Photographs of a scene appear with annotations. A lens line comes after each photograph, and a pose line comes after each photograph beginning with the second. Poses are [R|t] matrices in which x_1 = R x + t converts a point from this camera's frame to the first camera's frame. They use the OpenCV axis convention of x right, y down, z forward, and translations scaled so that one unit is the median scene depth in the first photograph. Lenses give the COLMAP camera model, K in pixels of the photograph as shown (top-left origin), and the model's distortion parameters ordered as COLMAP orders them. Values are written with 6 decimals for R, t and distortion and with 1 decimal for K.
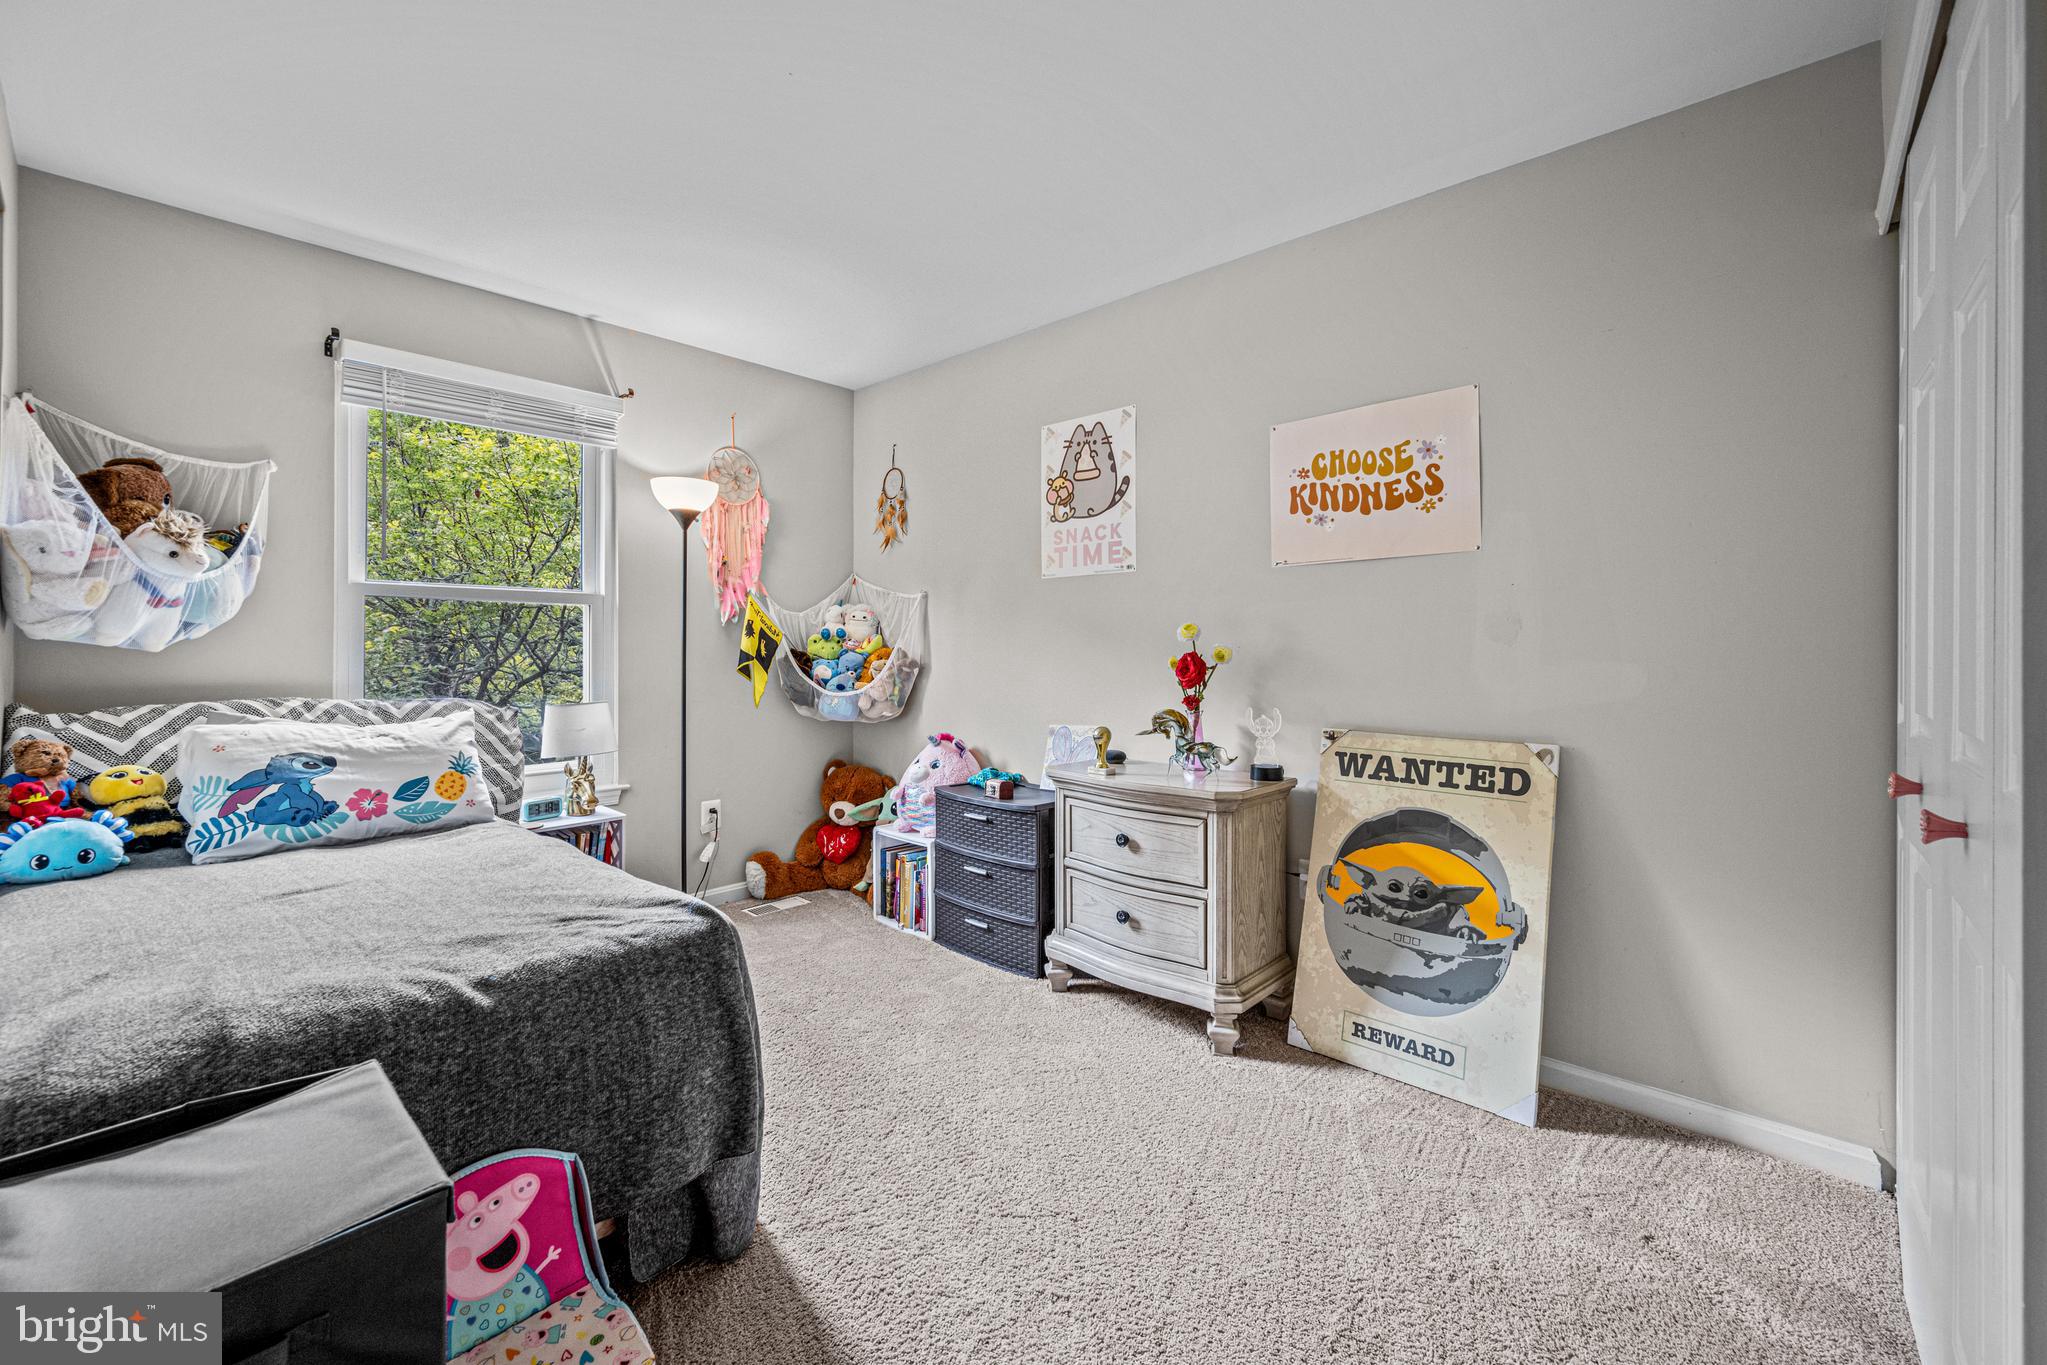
lens RADIAL K [[834.7, 0, 1026.3], [0, 834.7, 638.9], [0, 0, 1]] dist [0.000185, 0.000122]
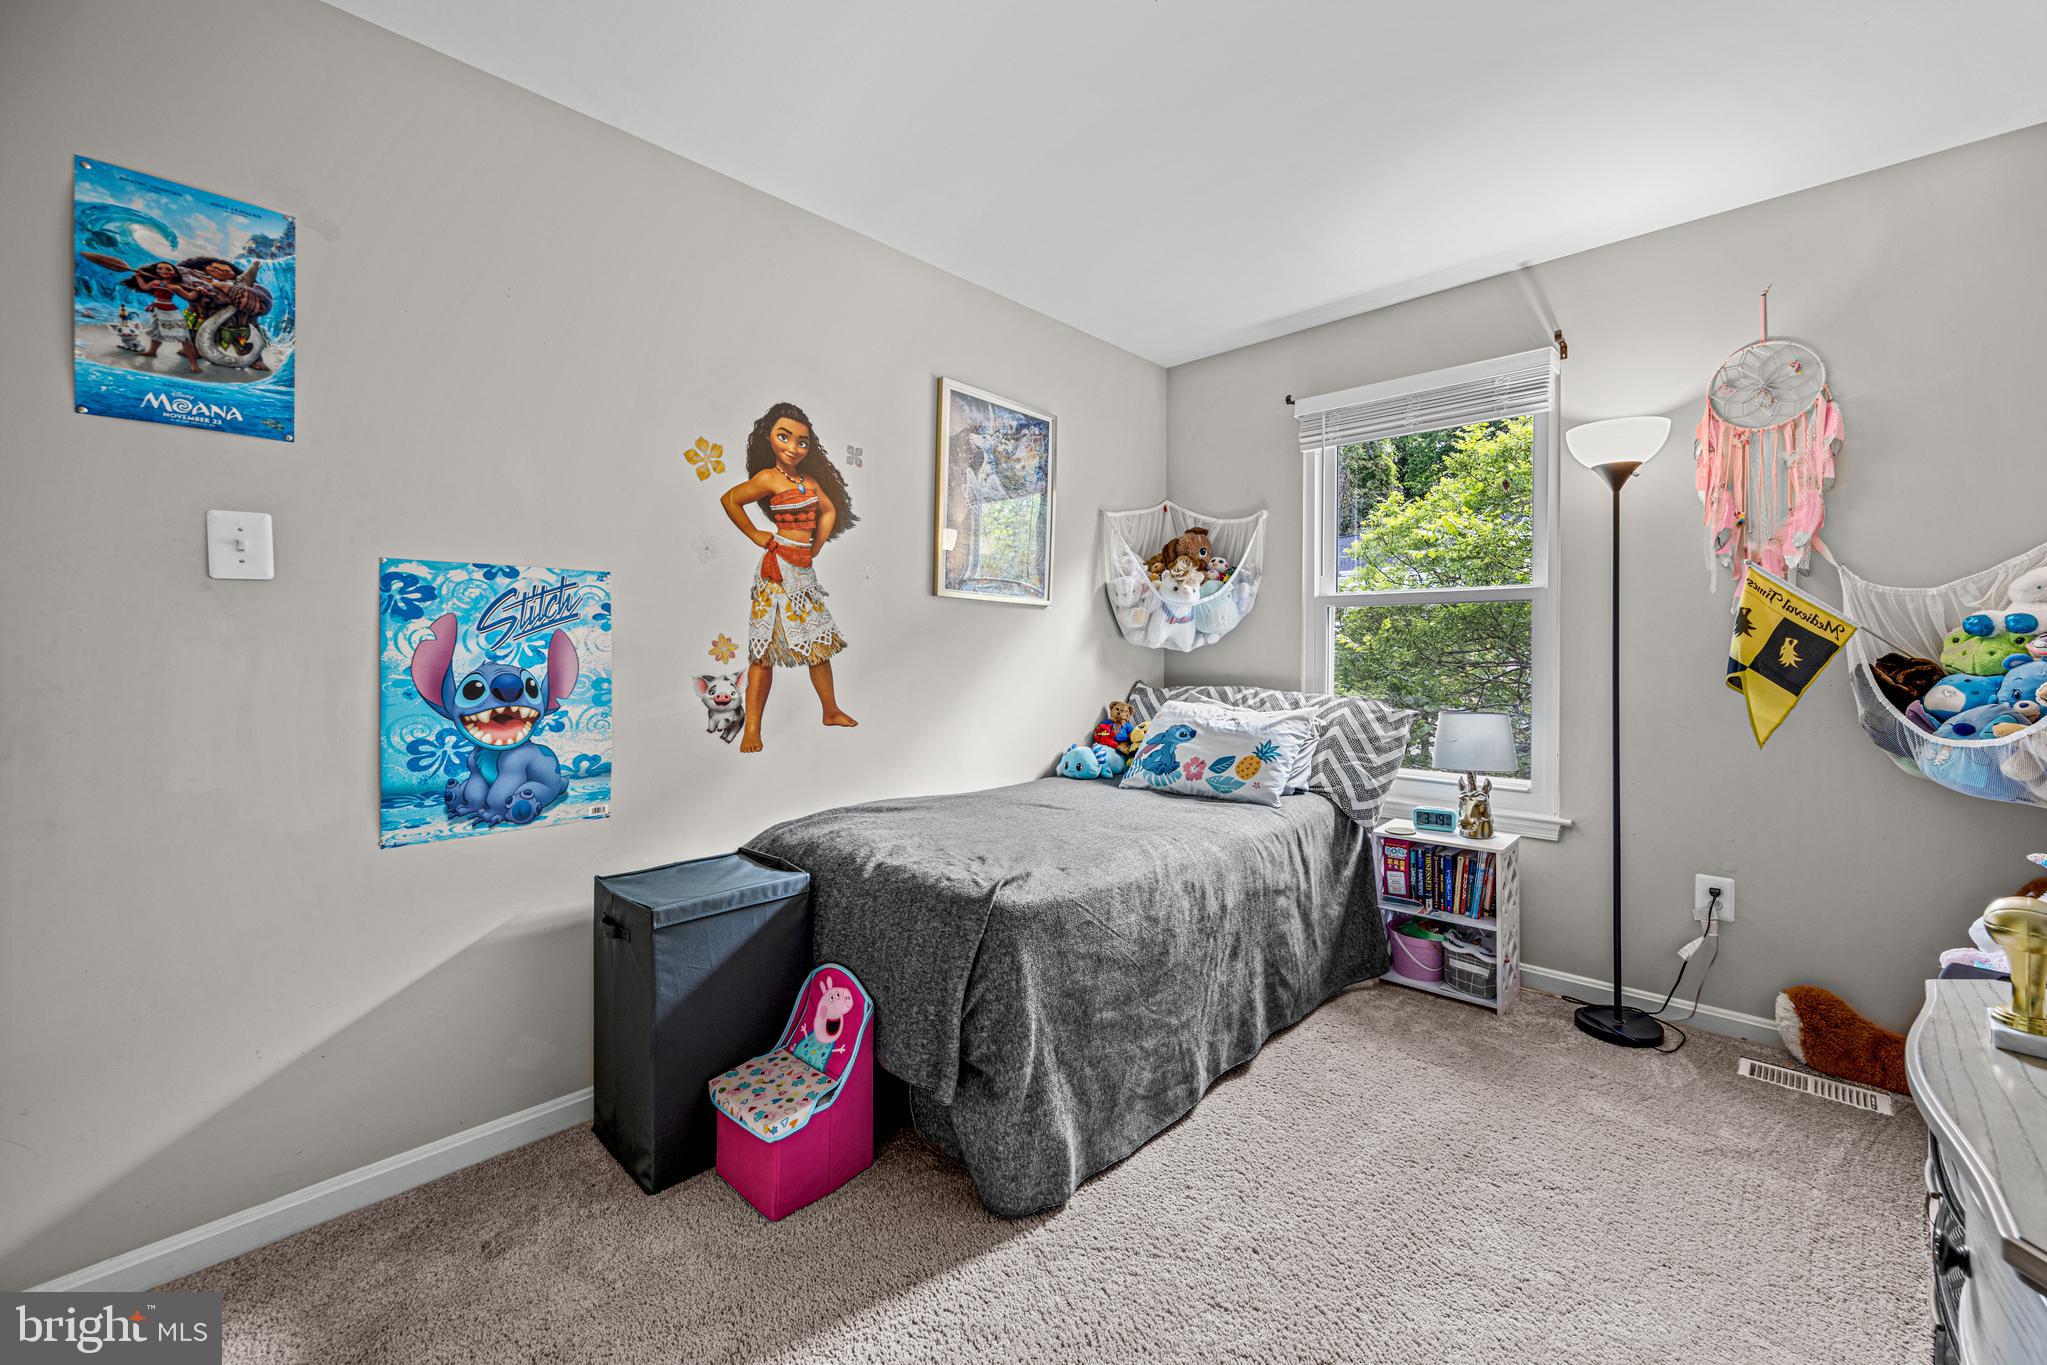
lens RADIAL K [[834.7, 0, 1026.3], [0, 834.7, 638.9], [0, 0, 1]] dist [0.000185, 0.000122]
pose [[-0.024968, -0.009290, -0.999645, 0.467347], [0.008599, 0.999918, -0.009507, 0.003108], [0.999651, -0.008833, -0.024886, 0.677696]]
